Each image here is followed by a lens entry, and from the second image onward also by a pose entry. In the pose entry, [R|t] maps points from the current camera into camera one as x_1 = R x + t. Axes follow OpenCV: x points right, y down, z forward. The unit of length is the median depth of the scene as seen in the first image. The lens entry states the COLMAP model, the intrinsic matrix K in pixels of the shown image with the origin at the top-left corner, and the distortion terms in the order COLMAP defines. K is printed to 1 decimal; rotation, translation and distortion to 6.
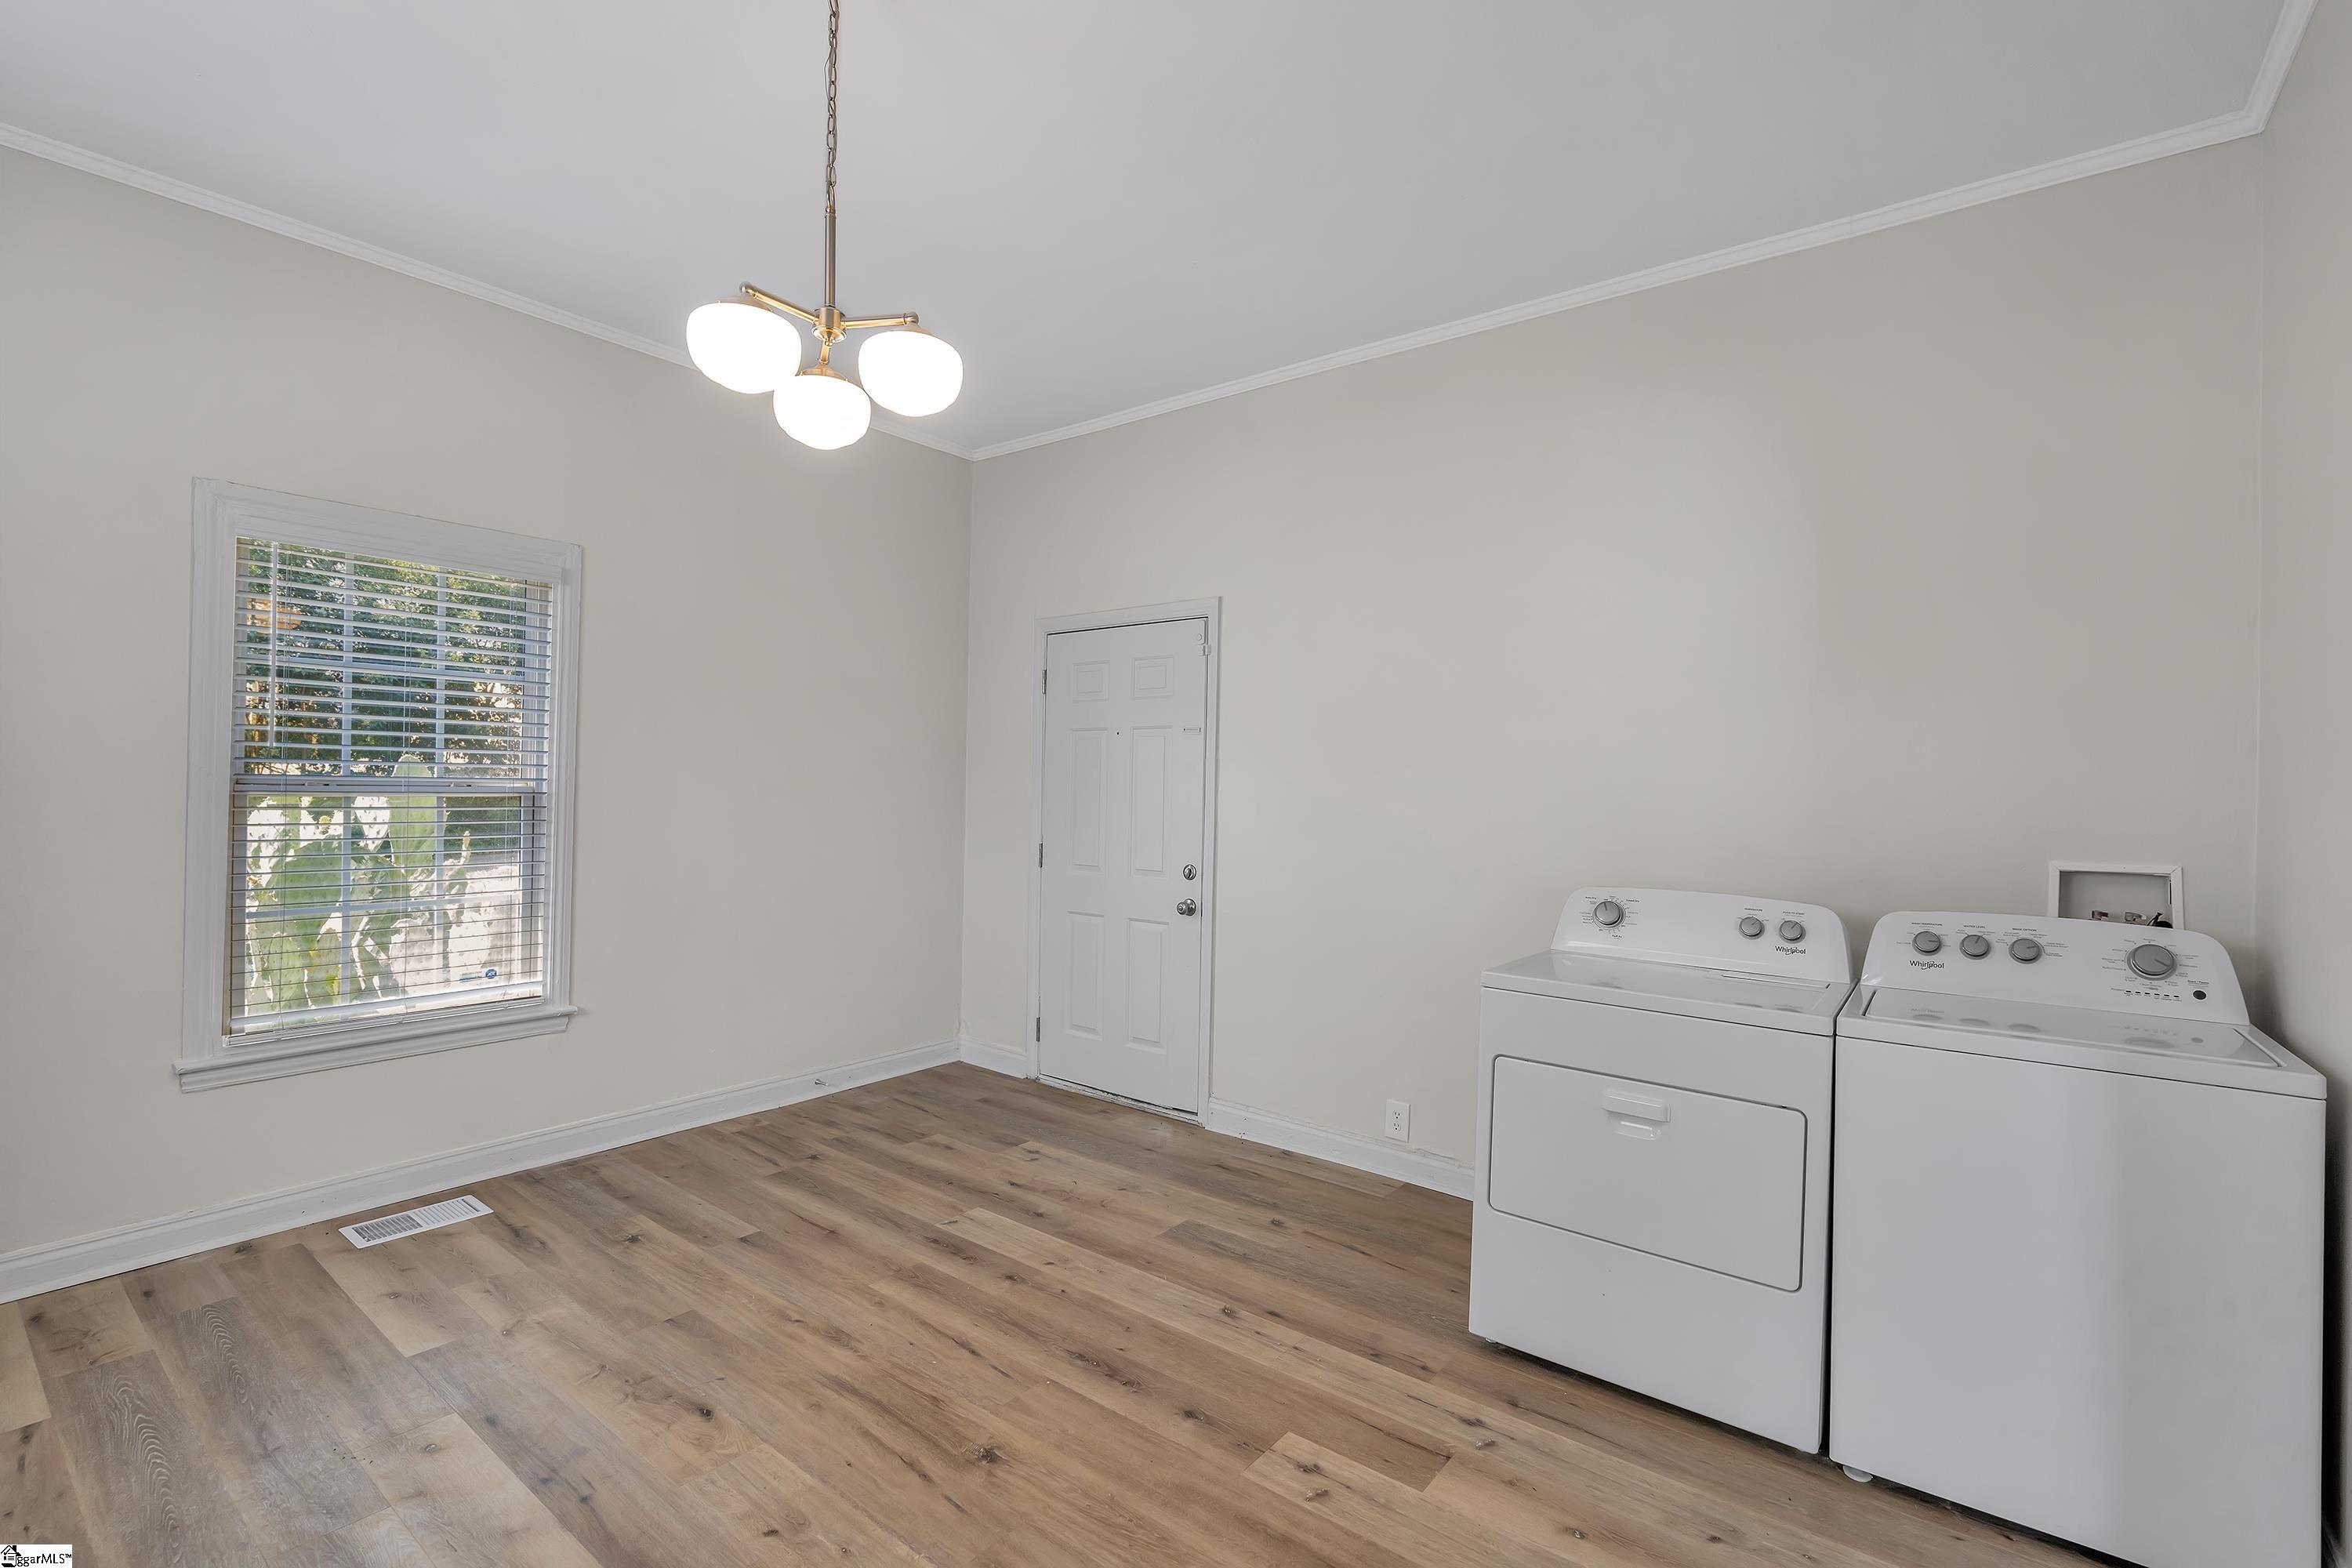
lens RADIAL K [[1061.0, 0, 1173.3], [0, 1061.0, 790.2], [0, 0, 1]] dist [-0.004807, 0.001002]
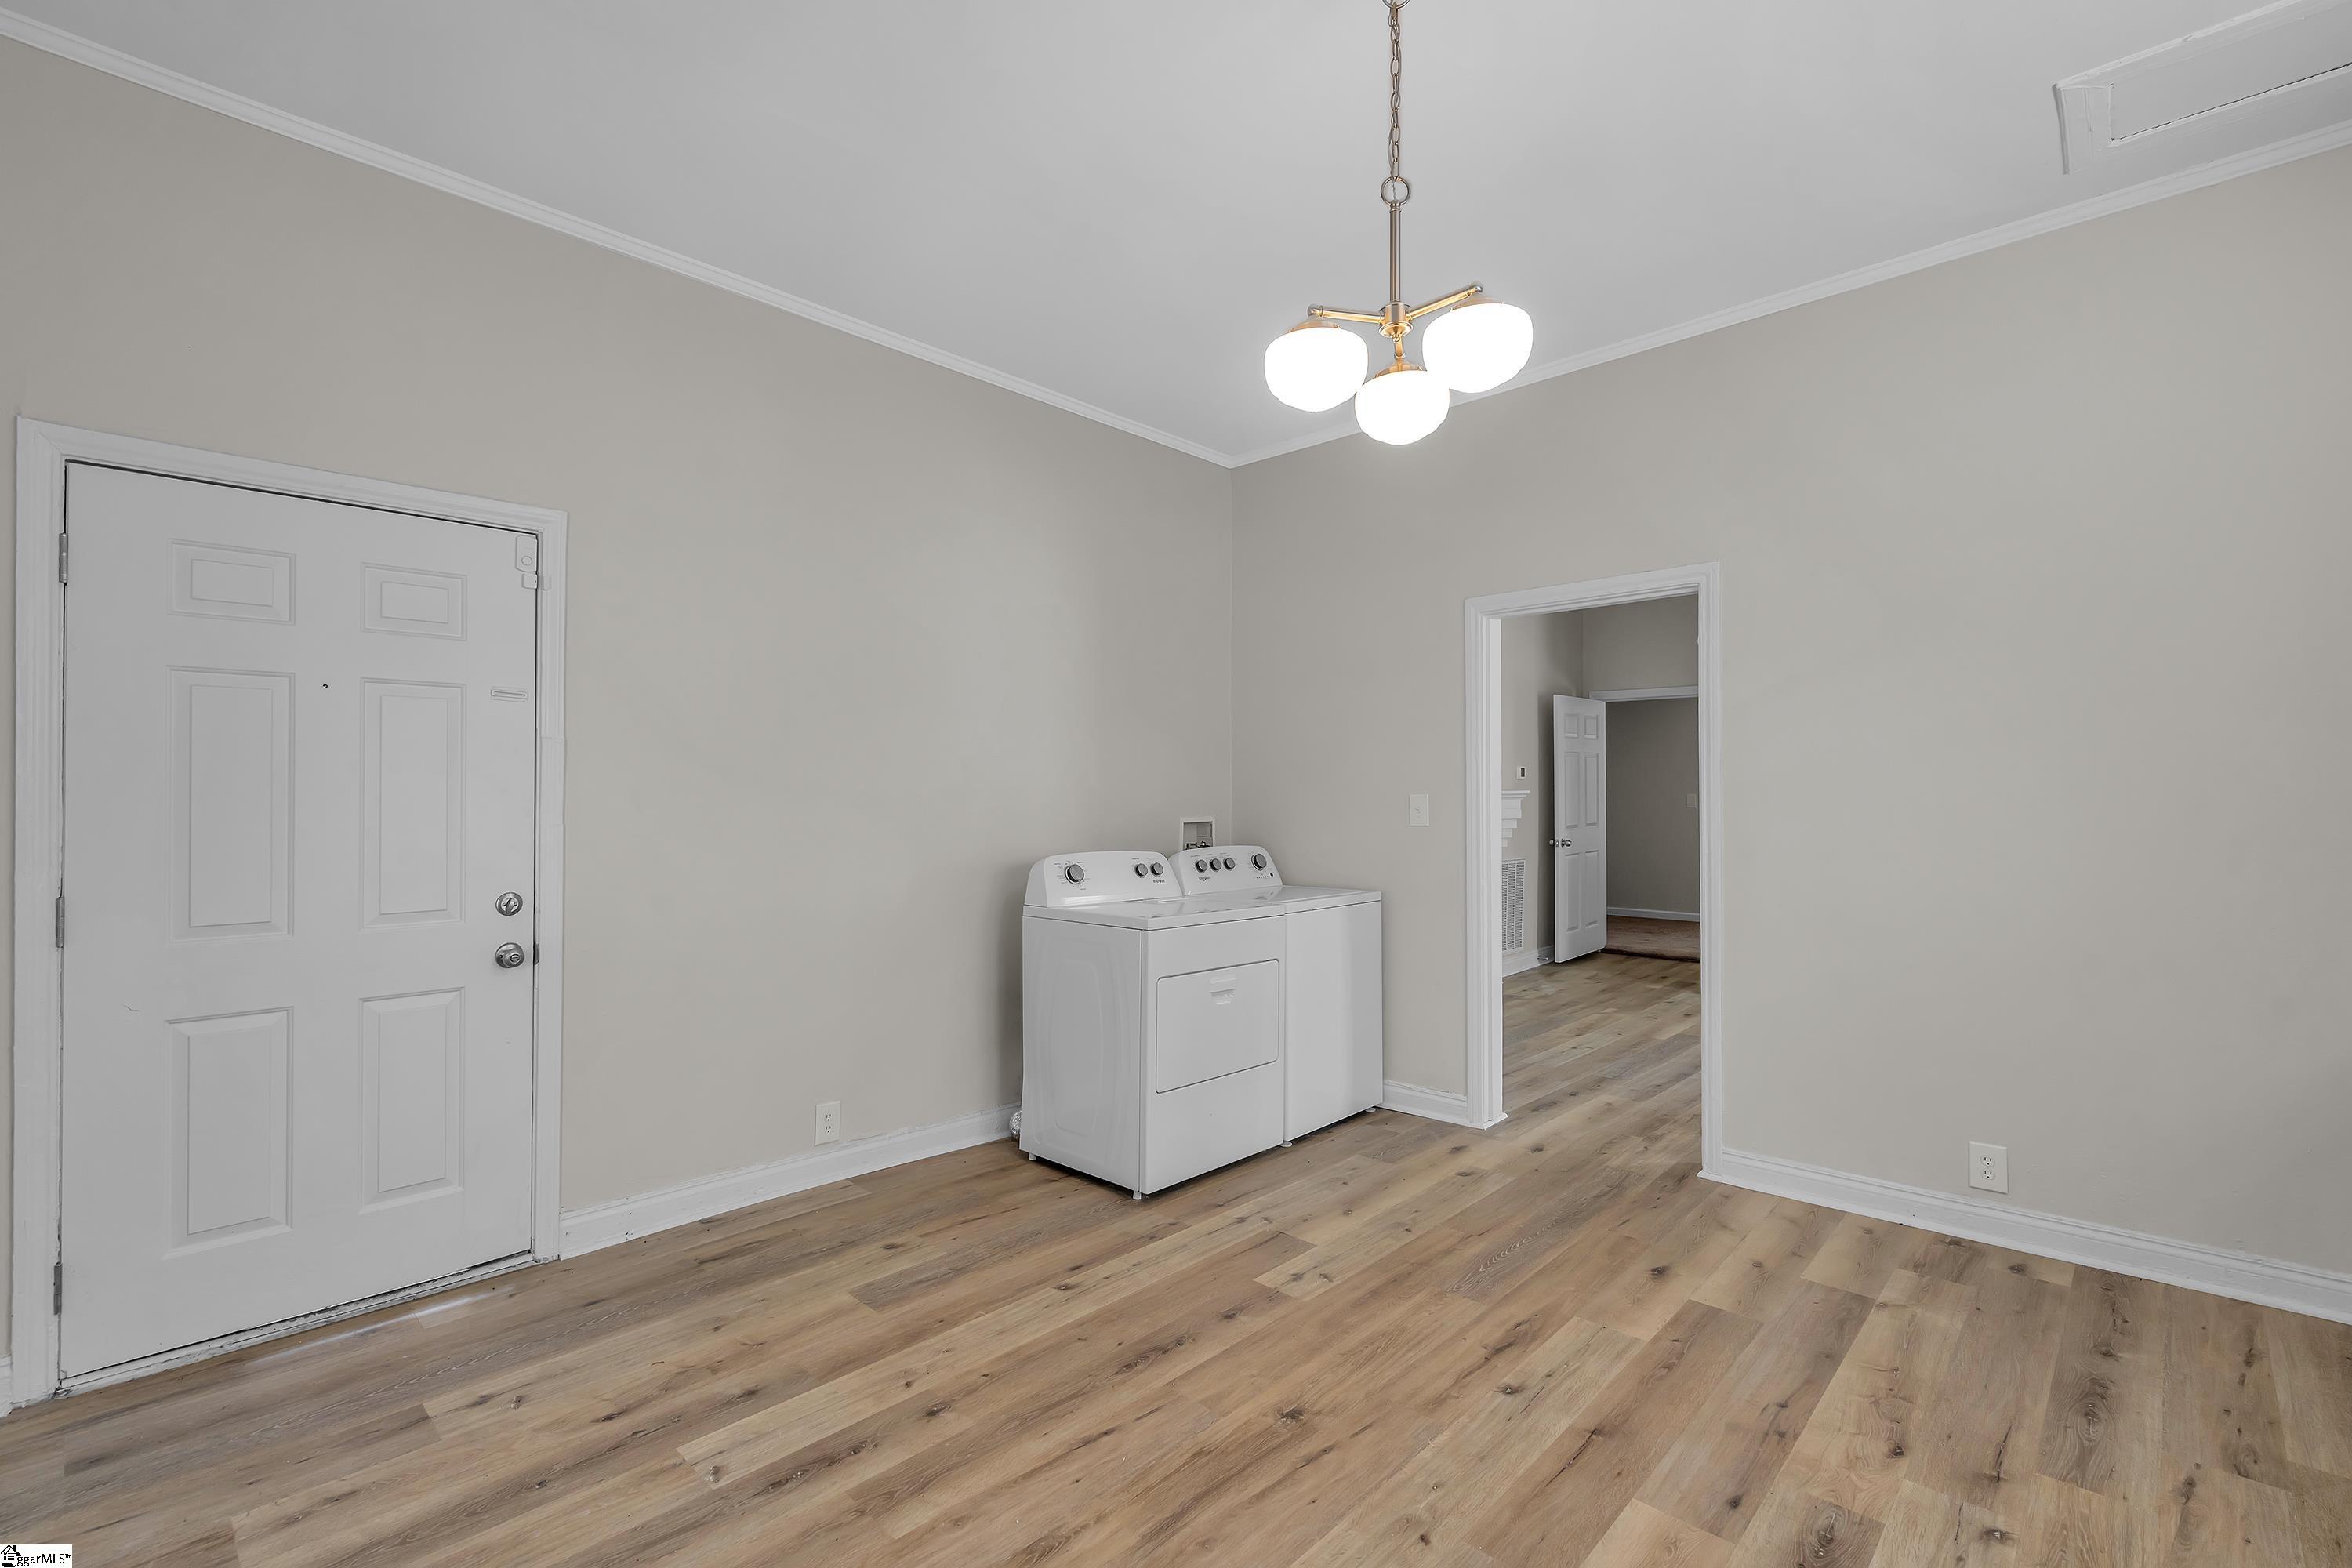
lens RADIAL K [[1061.0, 0, 1174.4], [0, 1061.0, 787.0], [0, 0, 1]] dist [-0.004807, 0.001002]
pose [[0.084098, -0.012409, 0.996380, -0.929111], [-0.002074, 0.999918, 0.012628, -0.010363], [-0.996455, -0.003129, 0.084066, 0.776158]]
